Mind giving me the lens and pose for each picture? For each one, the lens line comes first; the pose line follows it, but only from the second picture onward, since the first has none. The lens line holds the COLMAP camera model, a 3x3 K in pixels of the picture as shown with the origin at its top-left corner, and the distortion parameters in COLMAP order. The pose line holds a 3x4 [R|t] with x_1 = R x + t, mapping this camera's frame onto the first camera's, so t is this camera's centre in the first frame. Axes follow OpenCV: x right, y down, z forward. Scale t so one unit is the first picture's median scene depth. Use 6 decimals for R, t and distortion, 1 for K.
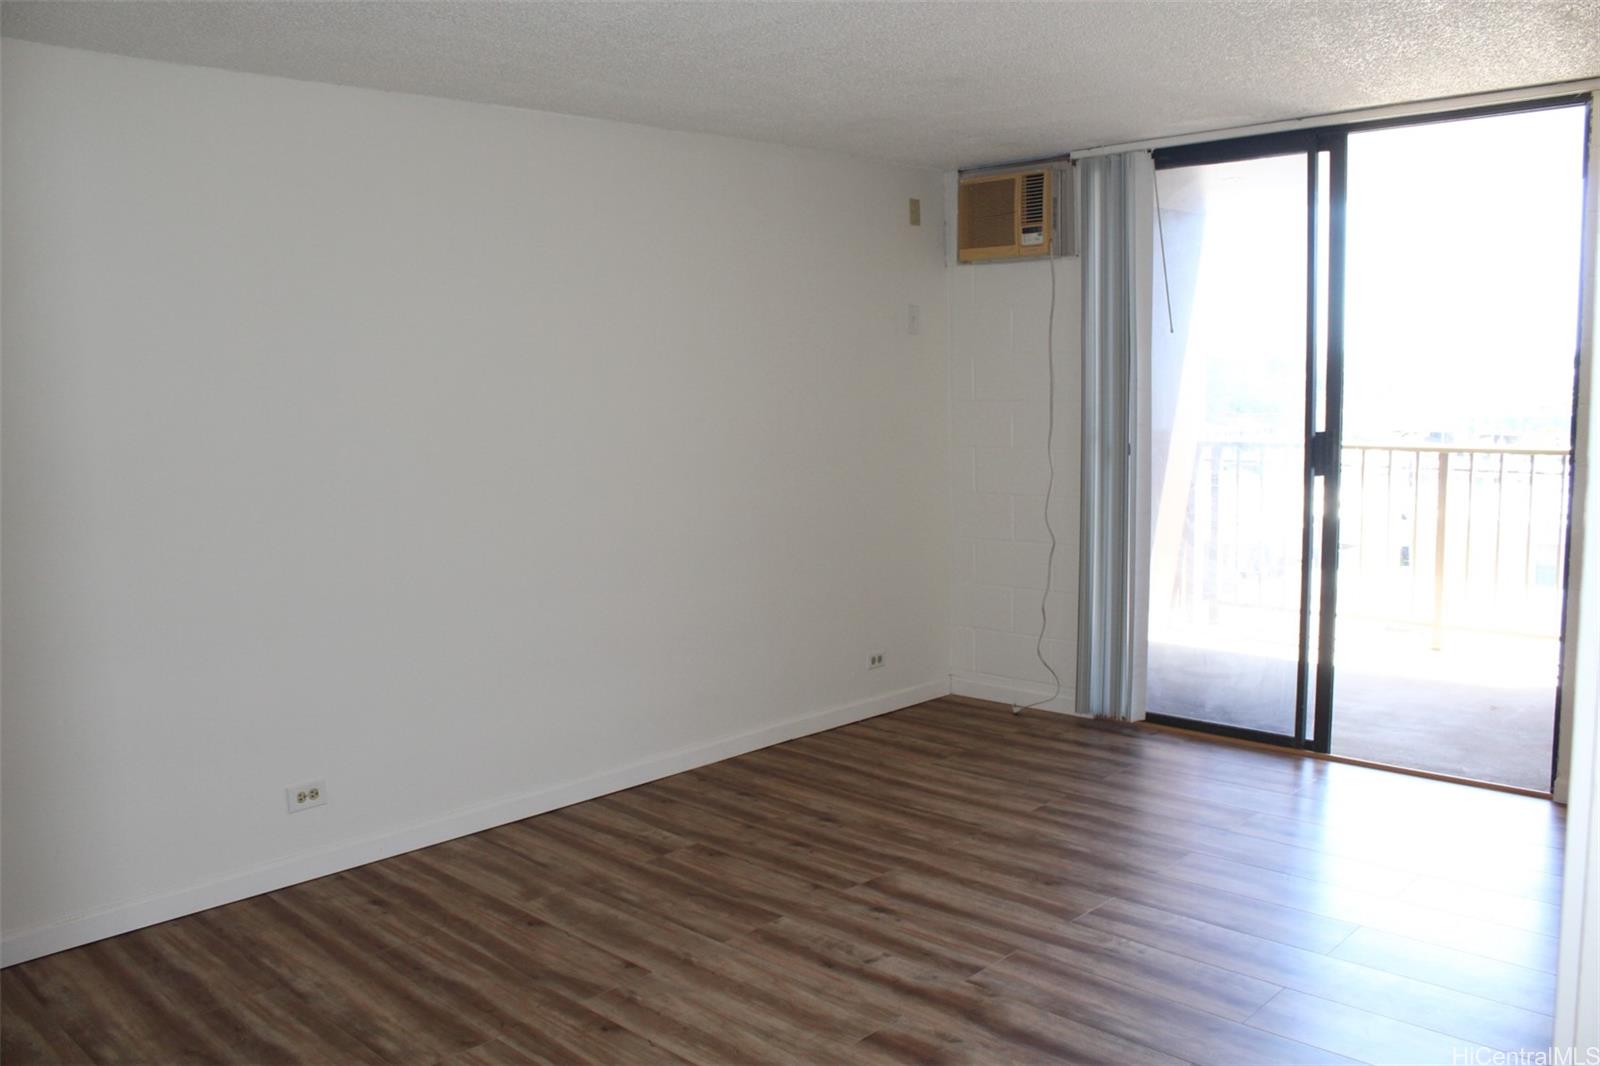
lens RADIAL K [[1369.6, 0, 800.0], [0, 1369.6, 533.0], [0, 0, 1]] dist [-0.194358, 0.253235]
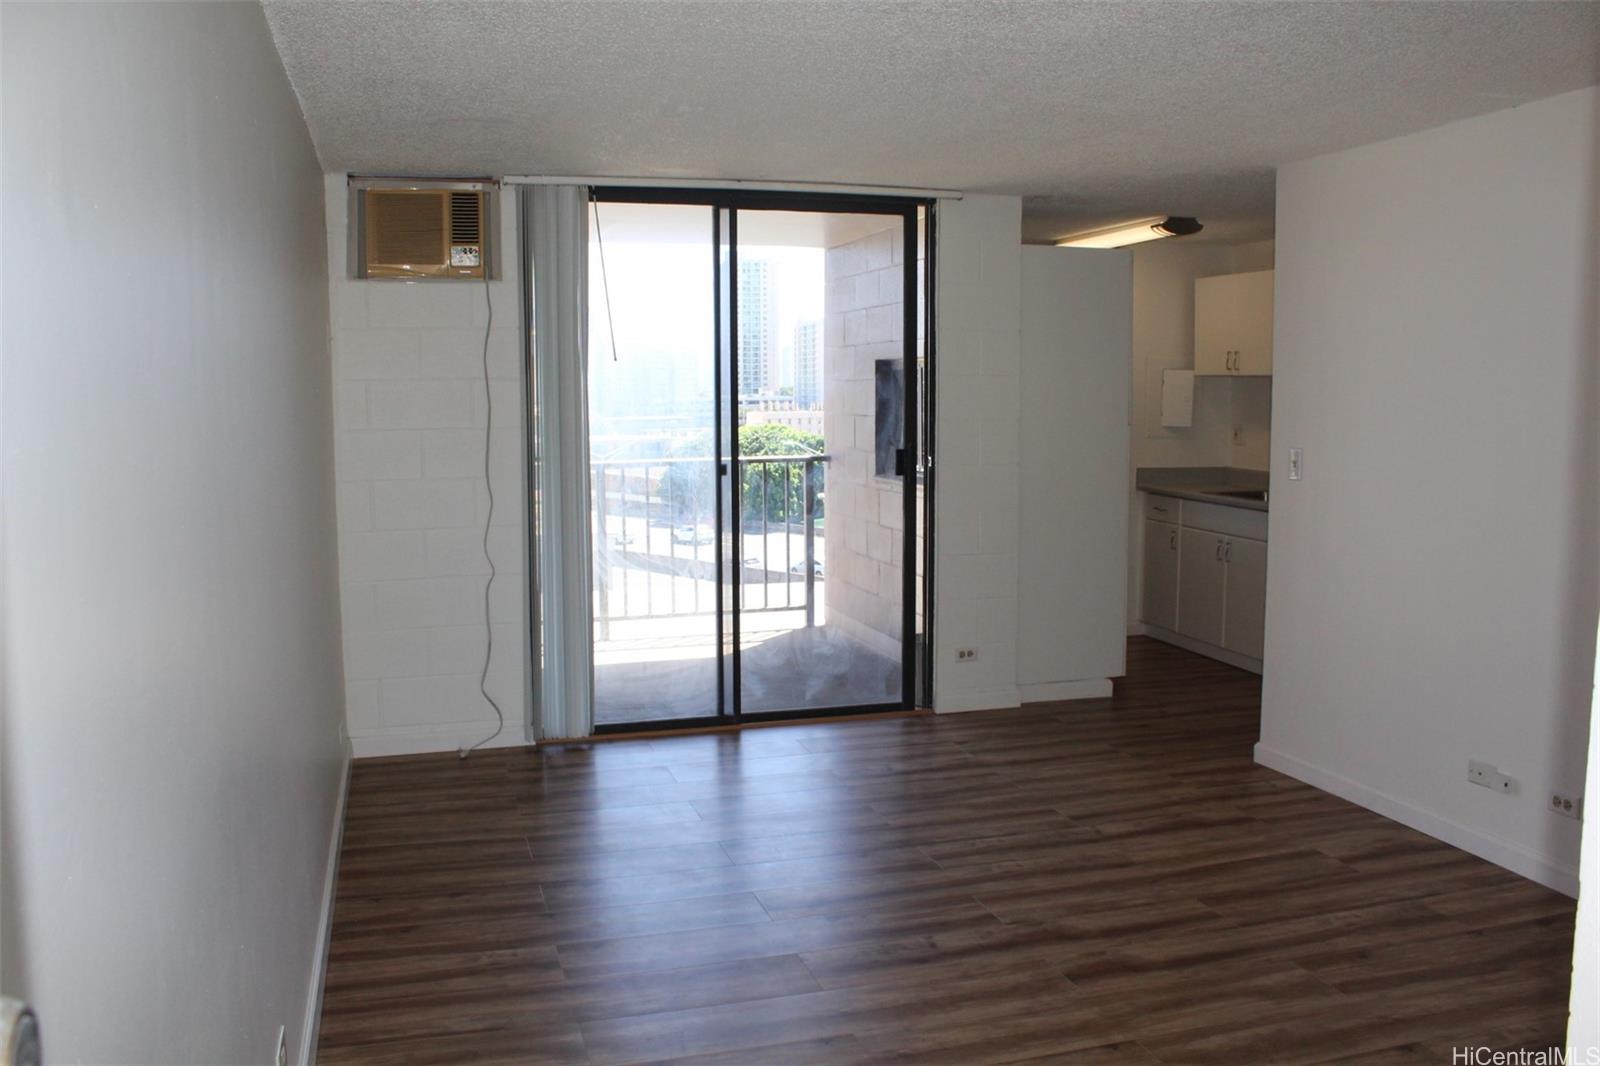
lens RADIAL K [[1369.6, 0, 800.0], [0, 1369.6, 533.0], [0, 0, 1]] dist [-0.194358, 0.253235]
pose [[0.486684, -0.078031, 0.870086, -0.575004], [0.101872, 0.994277, 0.032187, -0.031829], [-0.867618, 0.072972, 0.491848, 0.350342]]
